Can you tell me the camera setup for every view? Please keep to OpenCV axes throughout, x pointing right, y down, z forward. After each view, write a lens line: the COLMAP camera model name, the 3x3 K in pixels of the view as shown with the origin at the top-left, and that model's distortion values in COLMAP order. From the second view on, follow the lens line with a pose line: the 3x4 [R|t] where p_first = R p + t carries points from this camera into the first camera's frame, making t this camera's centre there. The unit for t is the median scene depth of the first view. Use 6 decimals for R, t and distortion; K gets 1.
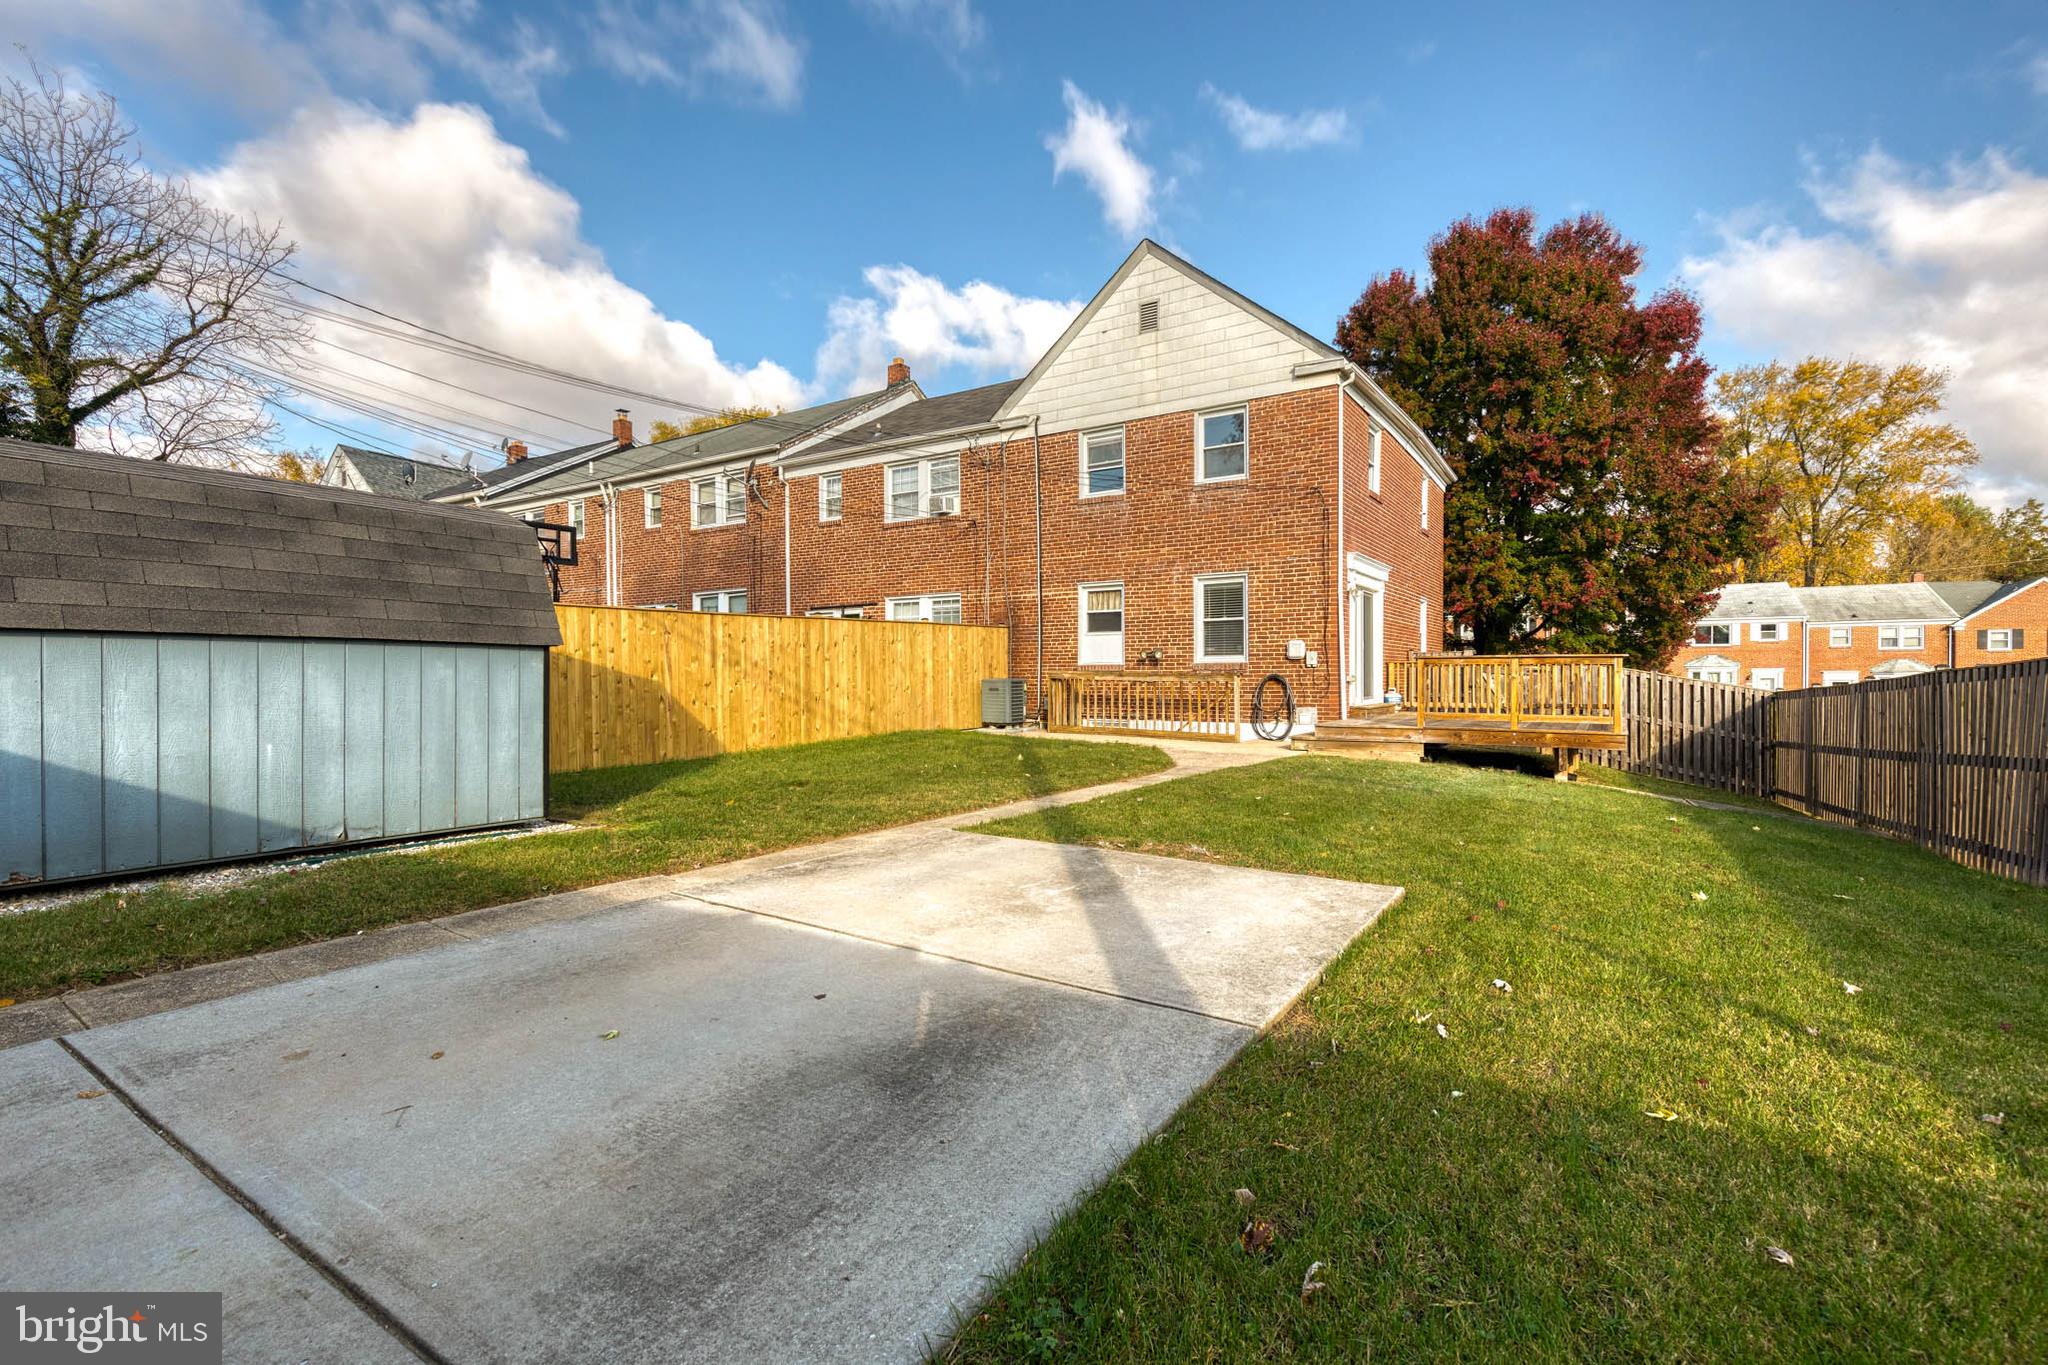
lens RADIAL K [[921.2, 0, 1040.1], [0, 921.2, 677.4], [0, 0, 1]] dist [0.009735, -0.002660]
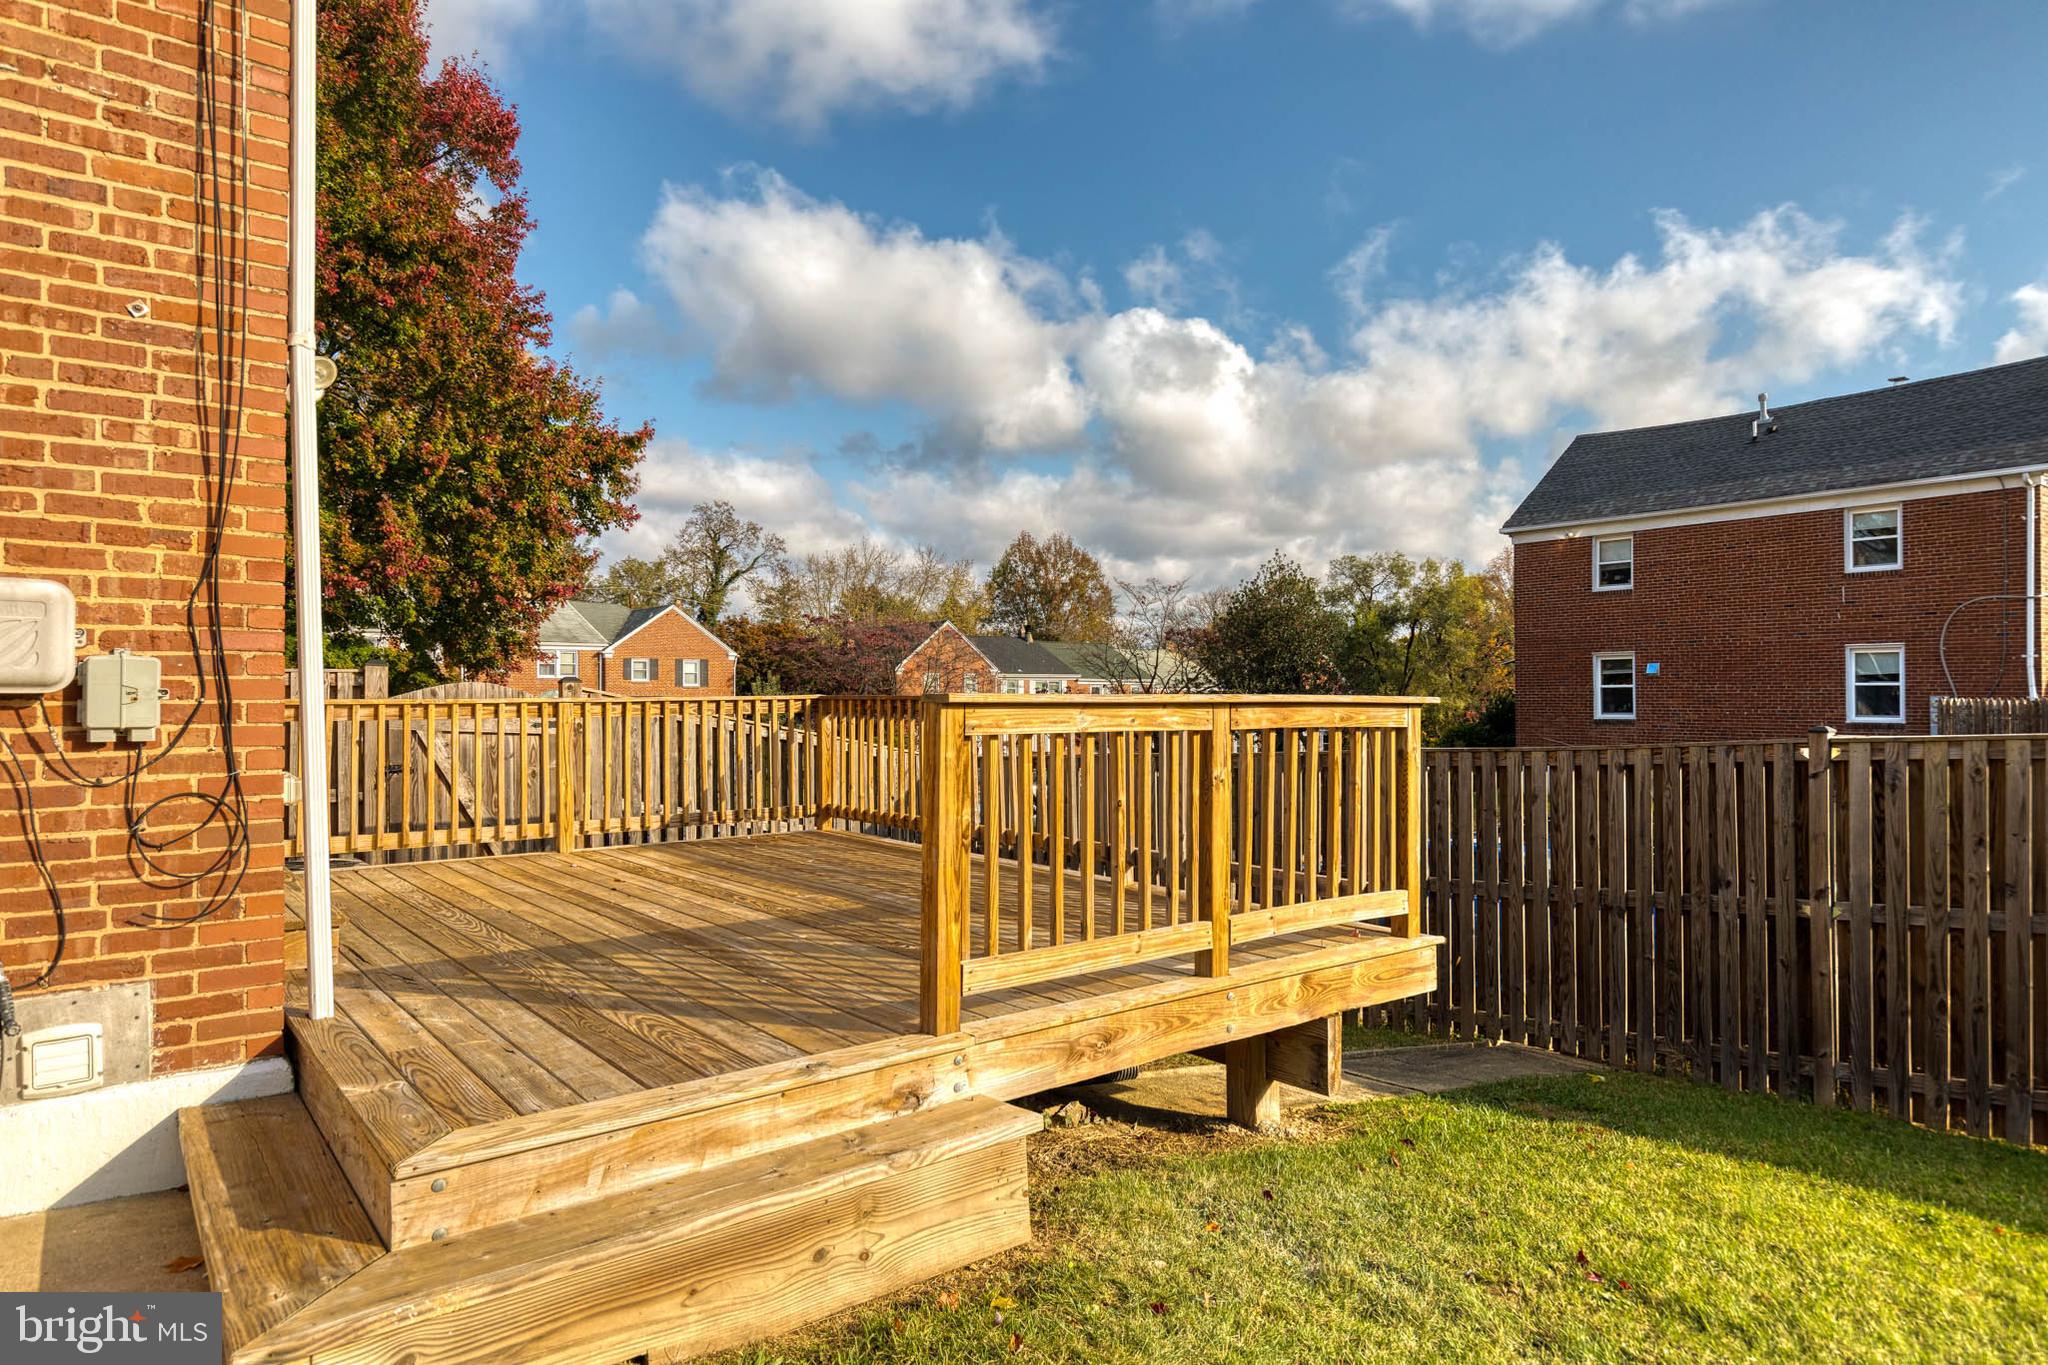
lens RADIAL K [[1202.5, 0, 1020.3], [0, 1202.5, 672.8], [0, 0, 1]] dist [-0.009908, 0.002311]
pose [[0.331985, 0.022662, 0.943012, 0.125291], [0.004240, 0.999665, -0.025516, -0.016091], [-0.943275, 0.012469, 0.331778, 0.682990]]
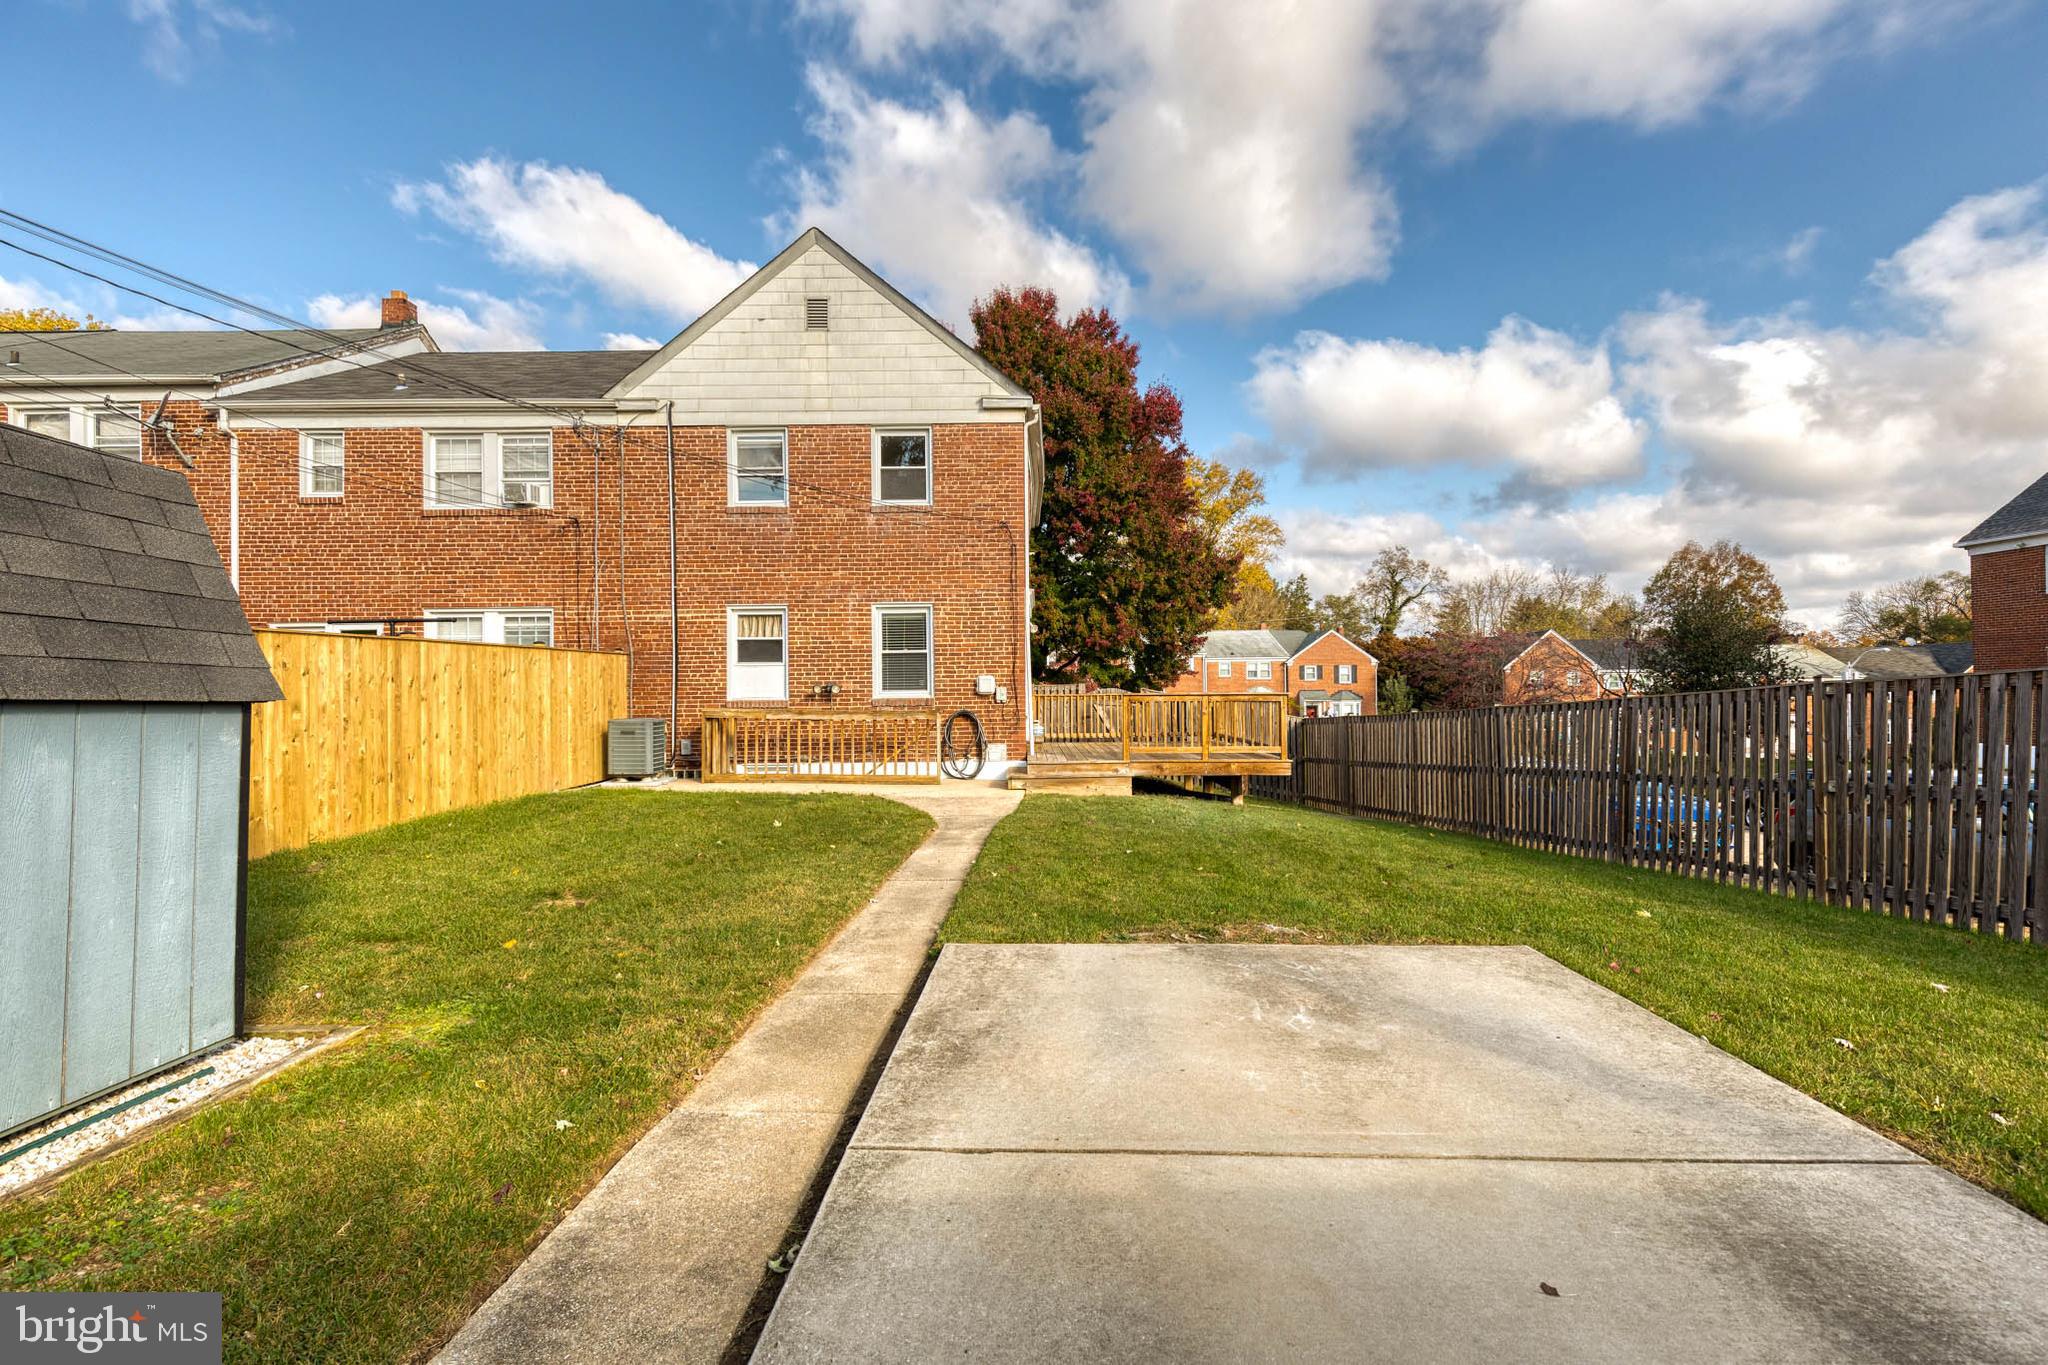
lens RADIAL K [[921.2, 0, 1038.4], [0, 921.2, 675.4], [0, 0, 1]] dist [0.009735, -0.002660]
pose [[0.840721, 0.007345, 0.541418, -0.182435], [0.007364, 0.999660, -0.024998, -0.013694], [-0.541418, 0.025003, 0.840382, 0.131996]]
